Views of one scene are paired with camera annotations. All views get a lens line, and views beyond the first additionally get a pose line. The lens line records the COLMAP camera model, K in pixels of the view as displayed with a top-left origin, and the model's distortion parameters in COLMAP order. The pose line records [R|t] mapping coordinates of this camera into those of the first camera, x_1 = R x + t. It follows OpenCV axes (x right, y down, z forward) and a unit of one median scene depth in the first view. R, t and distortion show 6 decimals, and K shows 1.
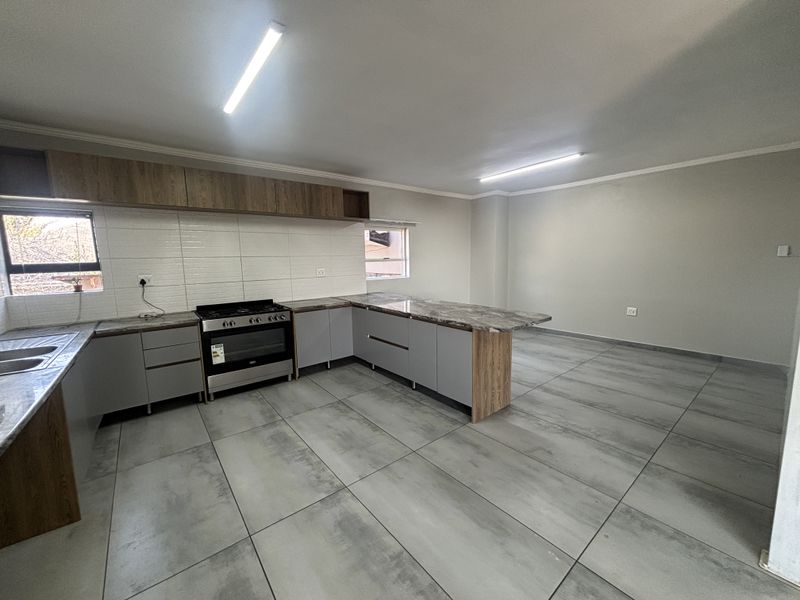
lens RADIAL K [[322.9, 0, 399.9], [0, 322.9, 300.1], [0, 0, 1]] dist [0.004000, -0.000279]
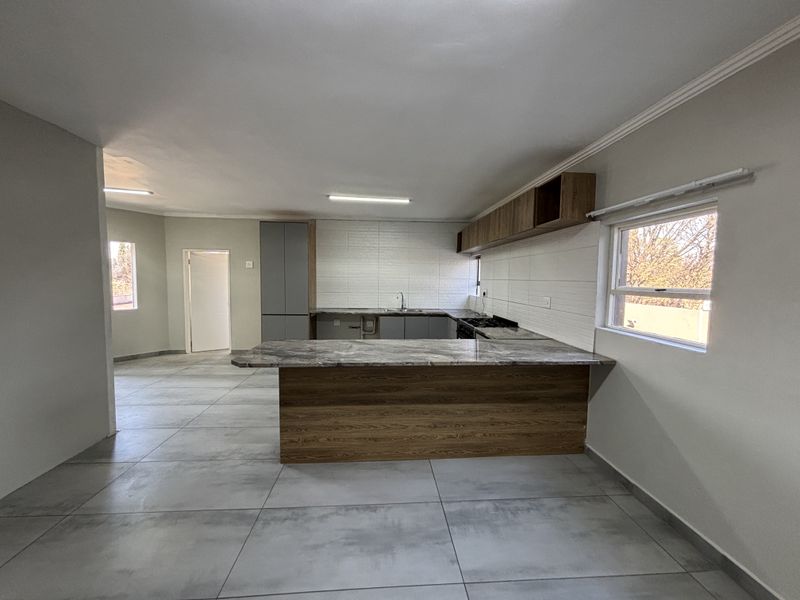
lens RADIAL K [[322.9, 0, 399.4], [0, 322.9, 300.6], [0, 0, 1]] dist [0.004000, -0.000279]
pose [[-0.575462, 0.062255, -0.815456, 0.804524], [-0.117508, 0.980458, 0.157776, -0.248352], [0.809342, 0.186617, -0.556901, 1.609980]]
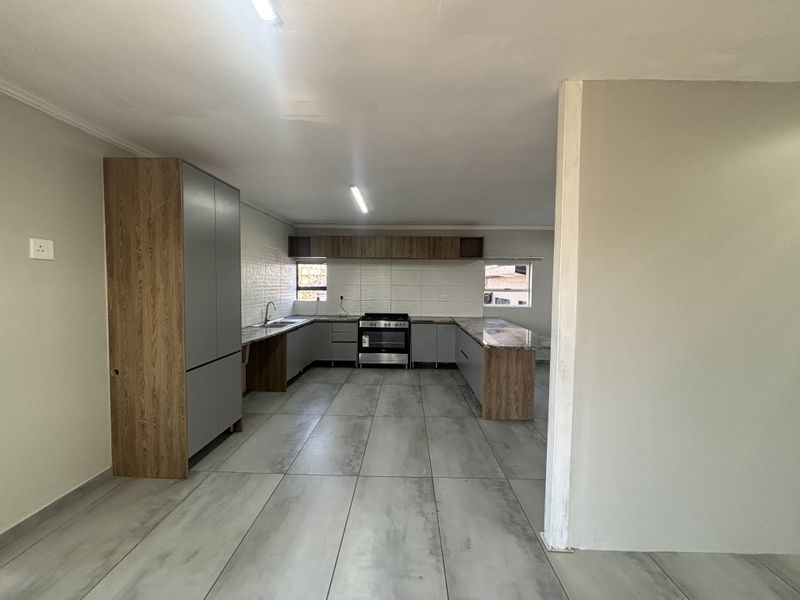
lens RADIAL K [[322.9, 0, 397.4], [0, 322.9, 295.7], [0, 0, 1]] dist [0.004000, -0.000279]
pose [[0.759796, 0.050865, -0.648169, 0.687380], [-0.108308, 0.992907, -0.049043, -0.008013], [0.641077, 0.107464, 0.759916, -0.228502]]
